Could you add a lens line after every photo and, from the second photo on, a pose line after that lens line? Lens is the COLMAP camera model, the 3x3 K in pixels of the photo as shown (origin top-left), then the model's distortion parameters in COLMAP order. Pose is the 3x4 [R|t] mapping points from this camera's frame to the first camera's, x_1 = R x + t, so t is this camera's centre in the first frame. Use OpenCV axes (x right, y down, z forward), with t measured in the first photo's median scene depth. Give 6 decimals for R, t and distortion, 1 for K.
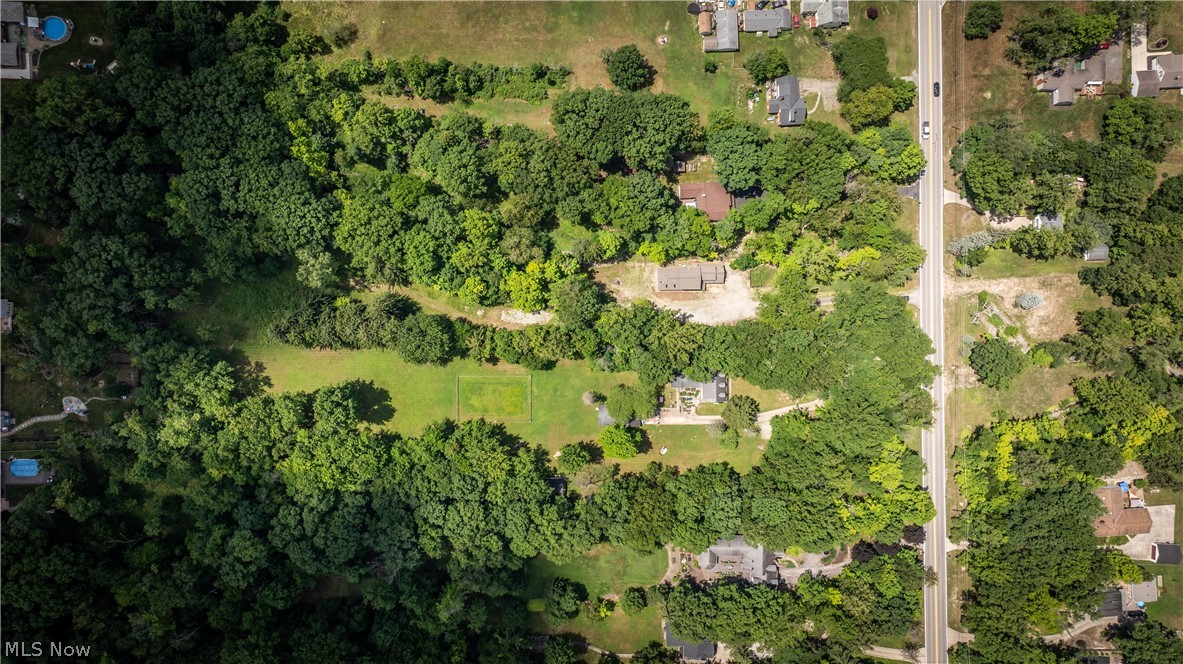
lens RADIAL K [[843.9, 0, 591.4], [0, 843.9, 340.8], [0, 0, 1]] dist [0.001850, 0.002502]
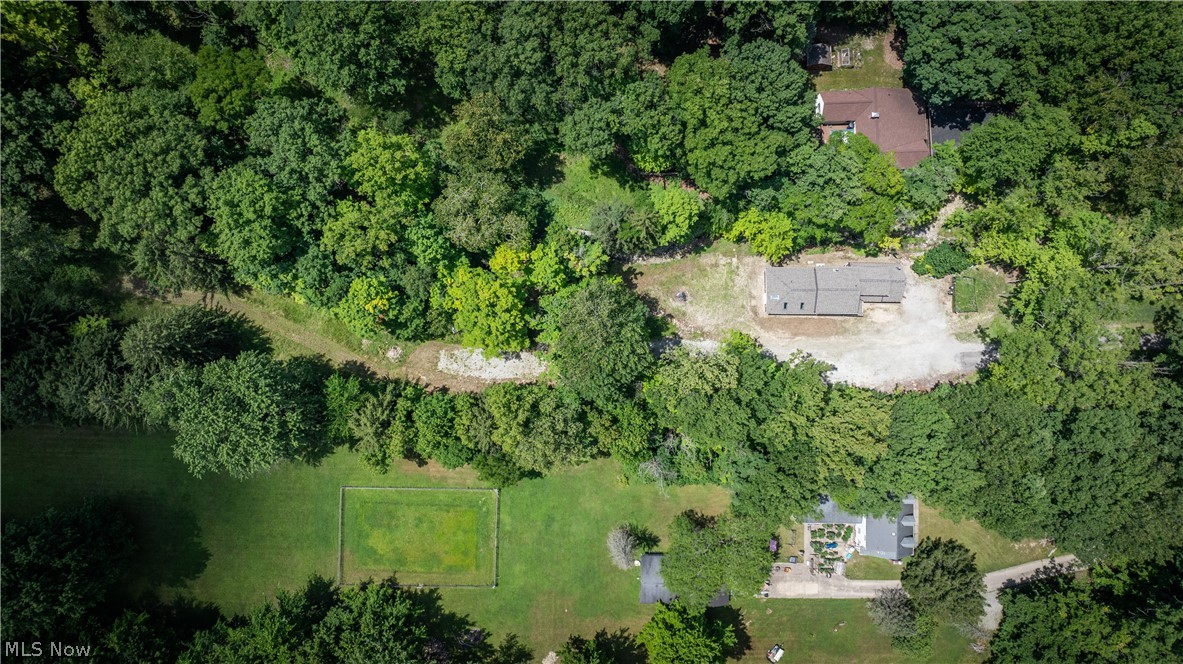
lens RADIAL K [[843.9, 0, 618.1], [0, 843.9, 344.6], [0, 0, 1]] dist [0.001850, 0.002502]
pose [[0.998999, 0.020027, 0.040008, -0.025670], [-0.019672, 0.999764, -0.009263, -0.037819], [-0.040184, 0.008467, 0.999156, 0.541492]]
